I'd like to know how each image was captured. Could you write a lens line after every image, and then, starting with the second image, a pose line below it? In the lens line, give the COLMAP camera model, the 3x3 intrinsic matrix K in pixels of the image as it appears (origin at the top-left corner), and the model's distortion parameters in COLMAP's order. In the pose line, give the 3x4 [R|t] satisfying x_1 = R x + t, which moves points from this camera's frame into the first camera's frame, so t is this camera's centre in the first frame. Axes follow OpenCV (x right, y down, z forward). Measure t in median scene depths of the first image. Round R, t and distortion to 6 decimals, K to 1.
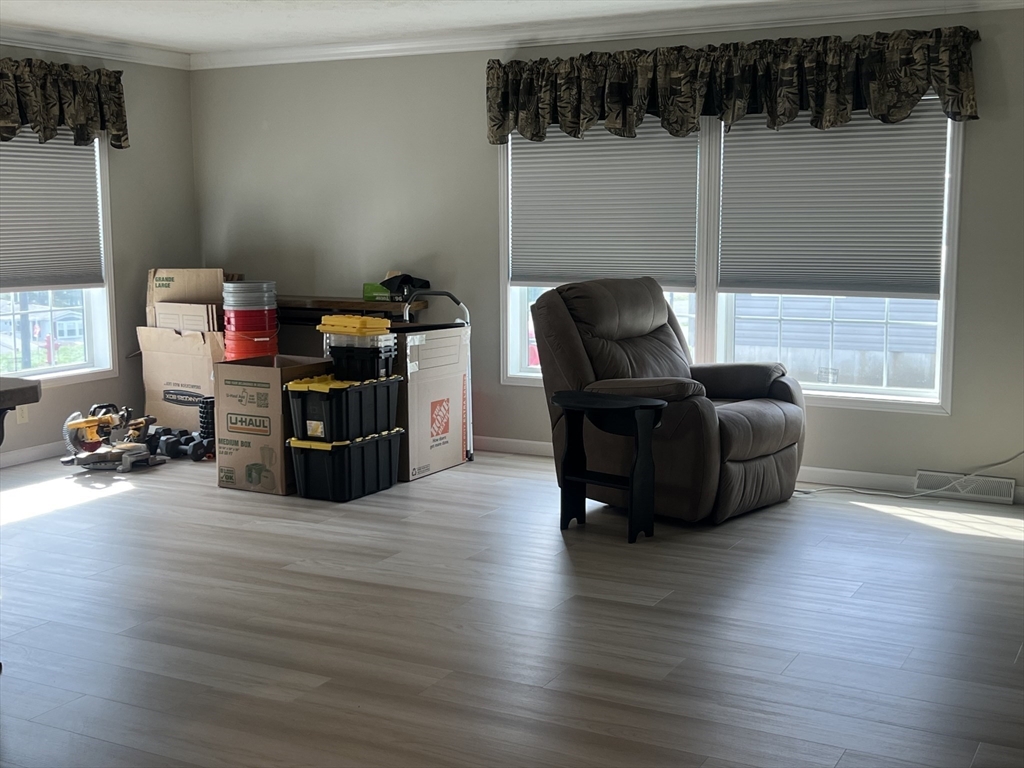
lens RADIAL K [[1319.8, 0, 511.3], [0, 1319.8, 385.5], [0, 0, 1]] dist [0.134949, 0.000000]
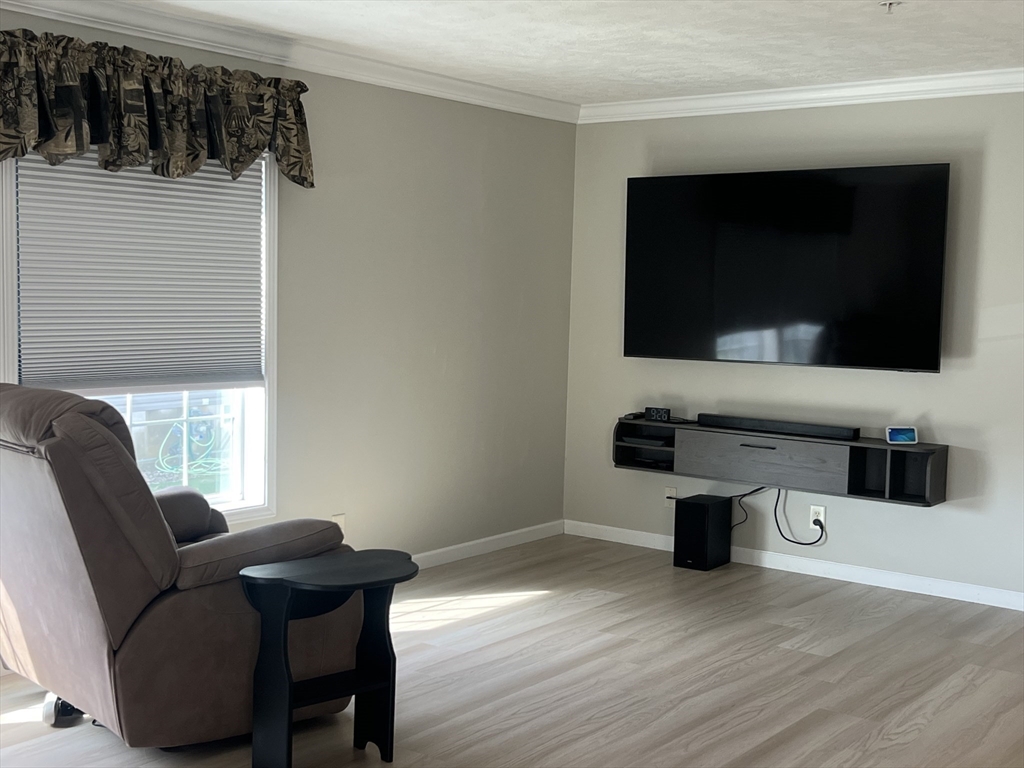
lens RADIAL K [[1319.8, 0, 513.3], [0, 1319.8, 391.9], [0, 0, 1]] dist [0.134949, 0.000000]
pose [[0.147303, -0.082174, 0.985672, -0.509867], [0.115353, 0.991170, 0.065393, -0.099135], [-0.982342, 0.104067, 0.155481, 0.712438]]
